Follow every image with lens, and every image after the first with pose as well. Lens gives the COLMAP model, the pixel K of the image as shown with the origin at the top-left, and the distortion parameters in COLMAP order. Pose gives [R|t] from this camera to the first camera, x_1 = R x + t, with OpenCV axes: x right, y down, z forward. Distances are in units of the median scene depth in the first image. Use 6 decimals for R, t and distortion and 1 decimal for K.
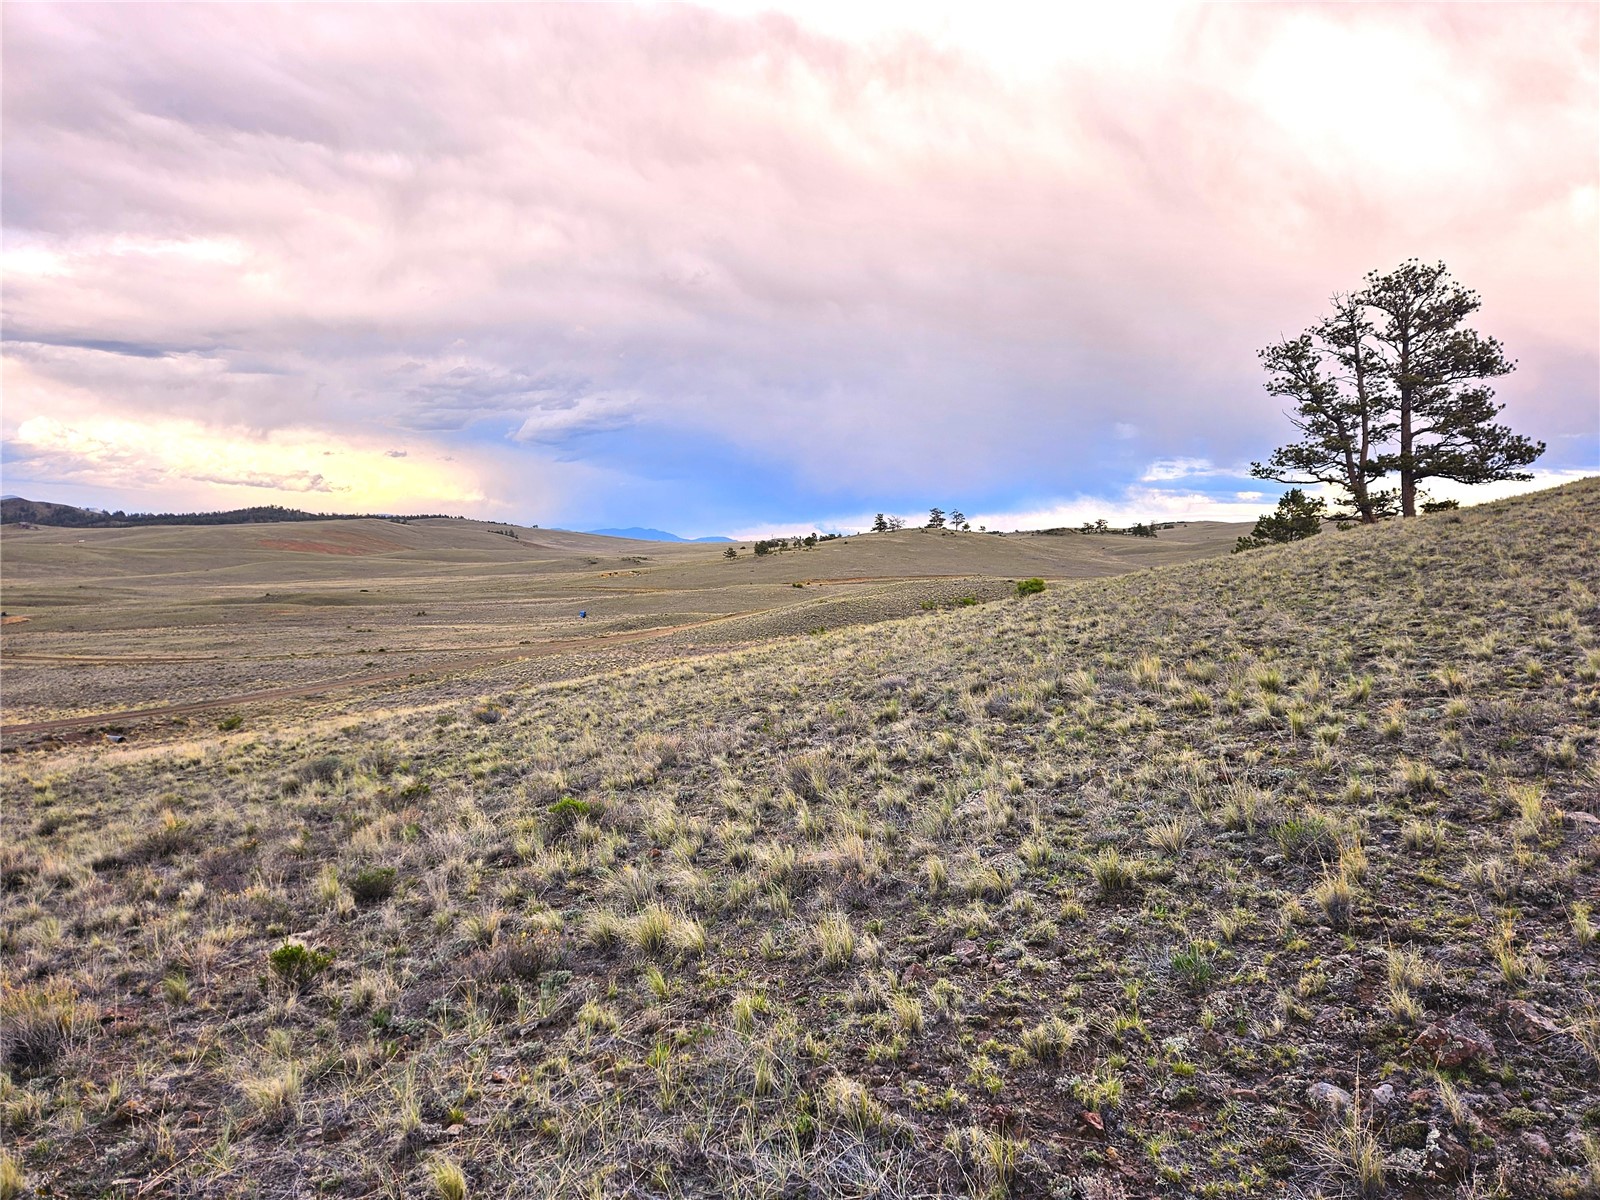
lens RADIAL K [[1066.2, 0, 797.7], [0, 1066.2, 602.5], [0, 0, 1]] dist [0.082790, -0.061788]
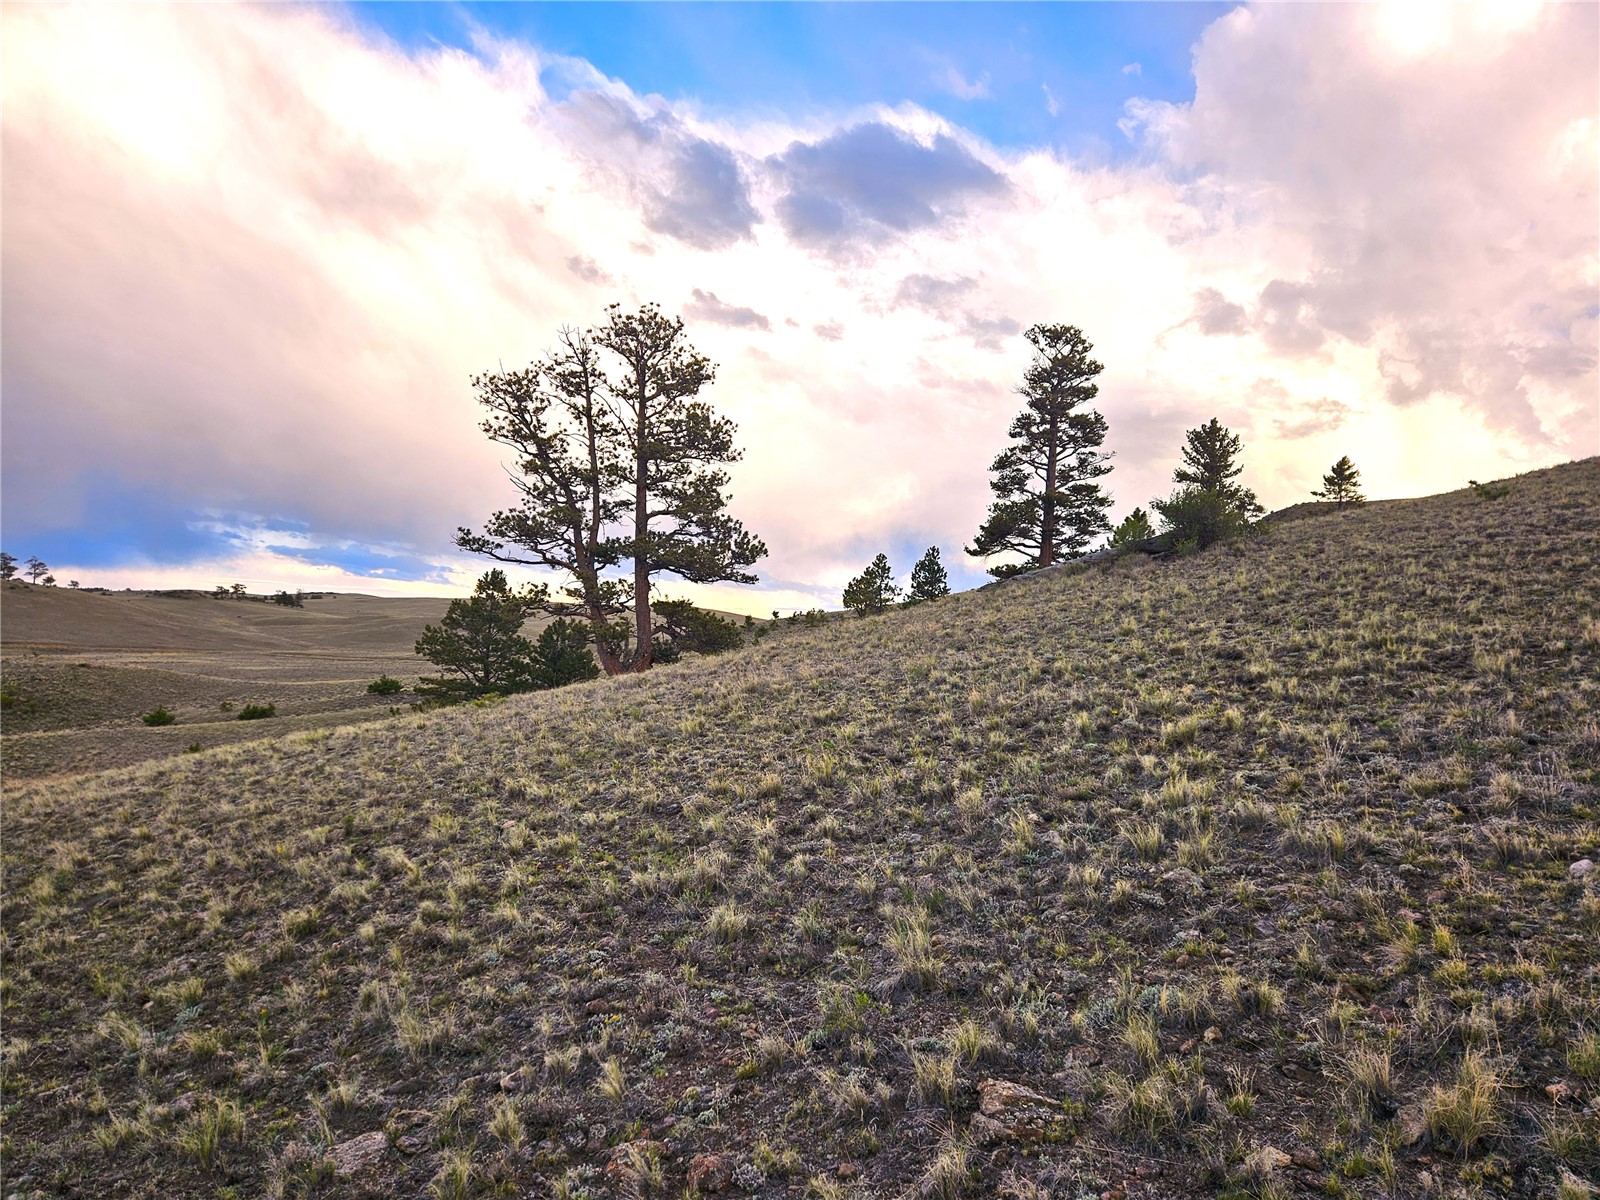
lens RADIAL K [[1066.2, 0, 810.0], [0, 1066.2, 609.3], [0, 0, 1]] dist [0.082790, -0.061788]
pose [[0.723111, 0.059683, 0.688148, 0.100927], [-0.016498, 0.997468, -0.069174, -0.030075], [-0.690535, 0.038668, 0.722265, 0.329483]]
